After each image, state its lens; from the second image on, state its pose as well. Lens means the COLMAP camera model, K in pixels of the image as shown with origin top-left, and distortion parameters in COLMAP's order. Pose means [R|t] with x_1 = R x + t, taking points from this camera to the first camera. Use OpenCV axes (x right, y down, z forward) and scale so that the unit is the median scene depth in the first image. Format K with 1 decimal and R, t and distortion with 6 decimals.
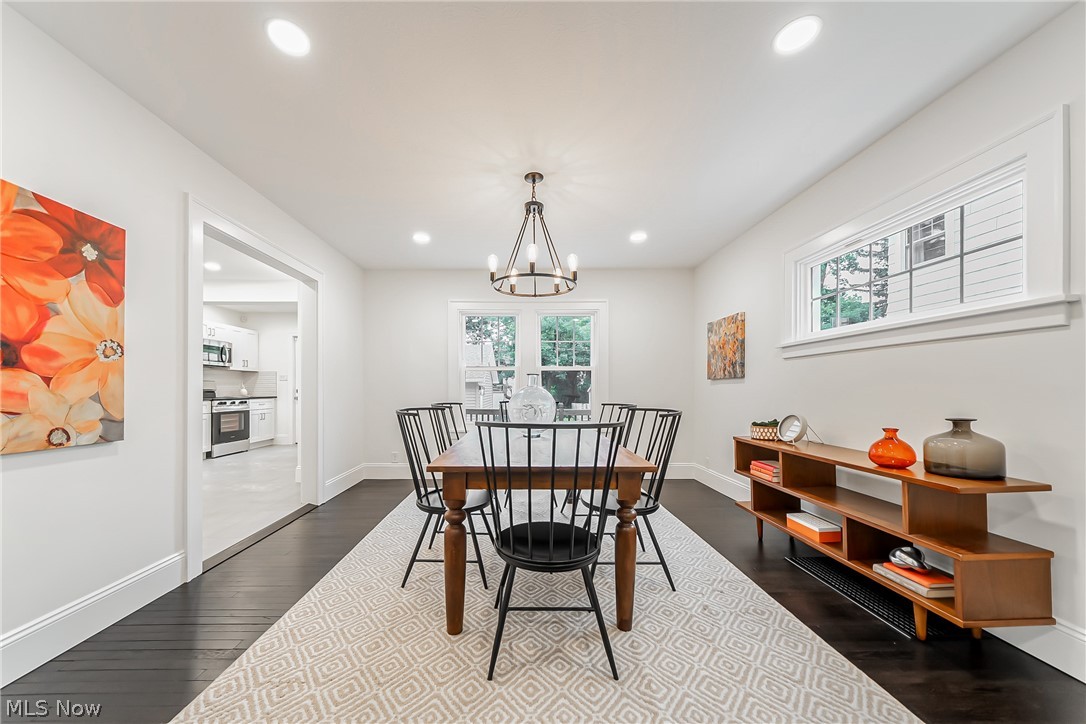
lens RADIAL K [[377.2, 0, 527.2], [0, 377.2, 388.0], [0, 0, 1]] dist [-0.002140, 0.000201]
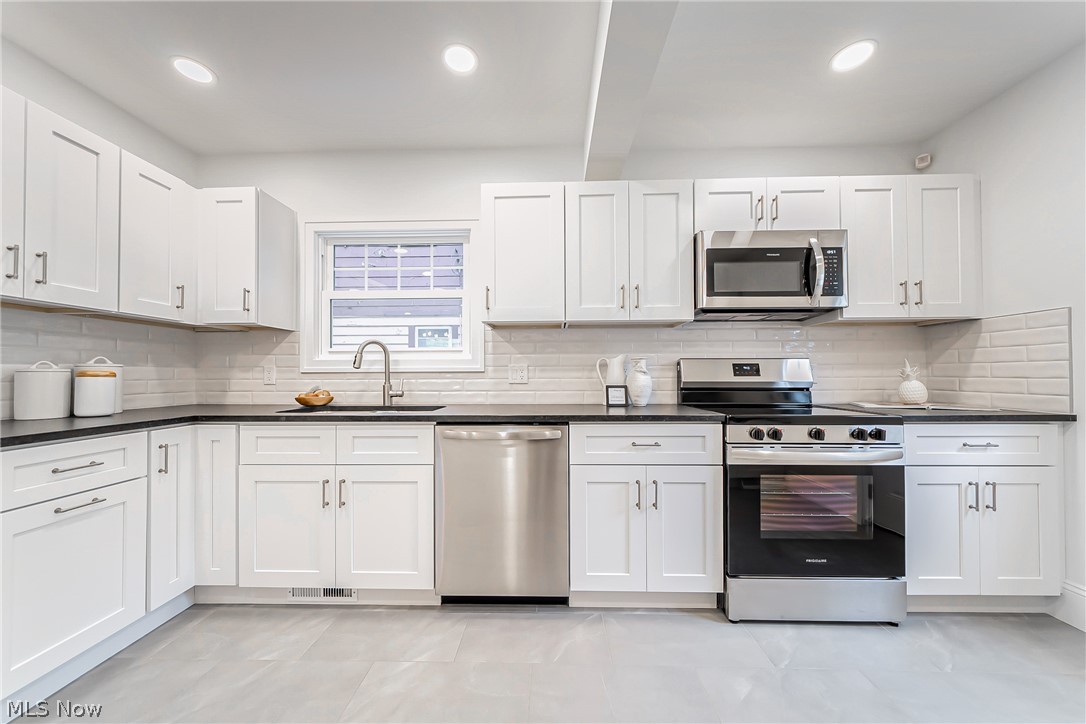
lens RADIAL K [[377.2, 0, 543.9], [0, 377.2, 366.4], [0, 0, 1]] dist [-0.002140, 0.000201]
pose [[-0.028935, -0.009906, -0.999532, -1.116909], [0.005197, 0.999936, -0.010060, -0.017982], [0.999568, -0.005486, -0.028882, 1.796250]]
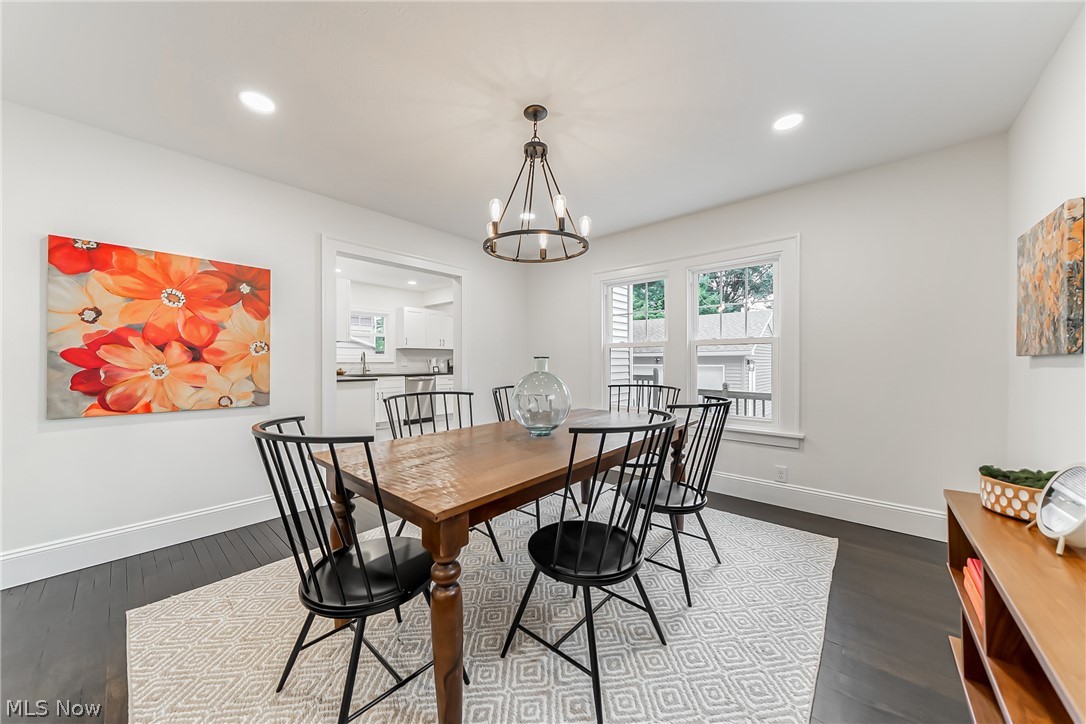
lens RADIAL K [[377.2, 0, 542.5], [0, 377.2, 362.4], [0, 0, 1]] dist [-0.002140, 0.000201]
pose [[0.749482, 0.001550, -0.662023, 0.517017], [0.002026, 0.999987, 0.004635, -0.027572], [0.662022, -0.004815, 0.749469, 0.371187]]
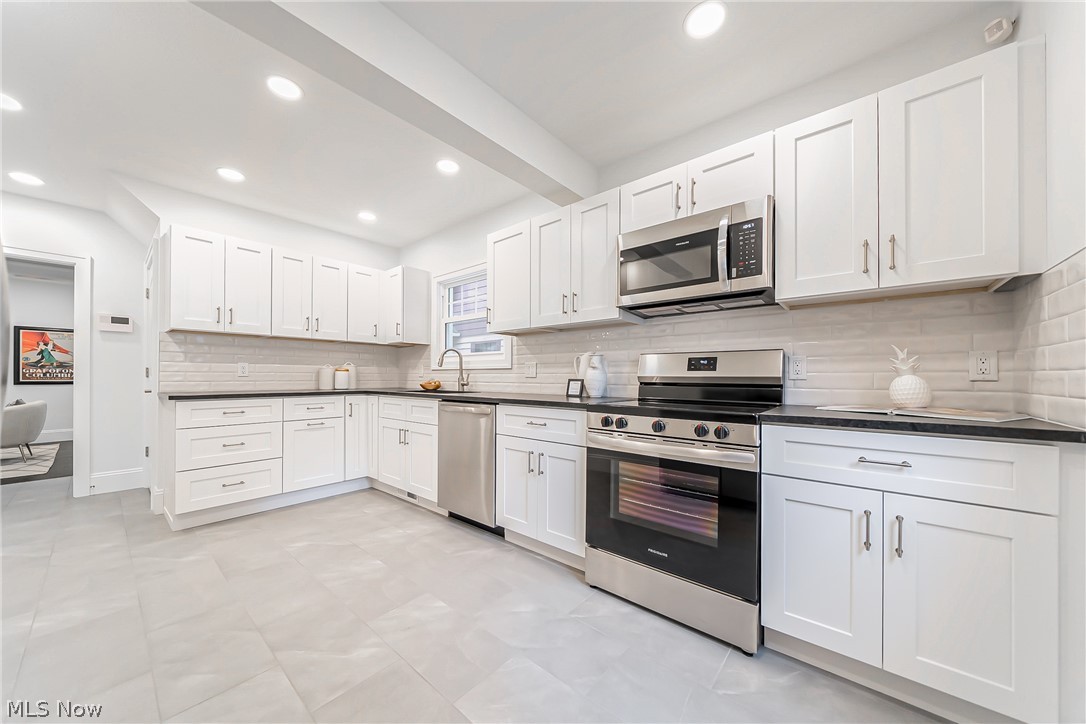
lens RADIAL K [[377.2, 0, 542.6], [0, 377.2, 370.2], [0, 0, 1]] dist [-0.002140, 0.000201]
pose [[-0.648451, -0.002856, -0.761251, -1.154043], [0.005566, 0.999948, -0.008493, 0.000544], [0.761236, -0.009745, -0.648401, 2.456700]]
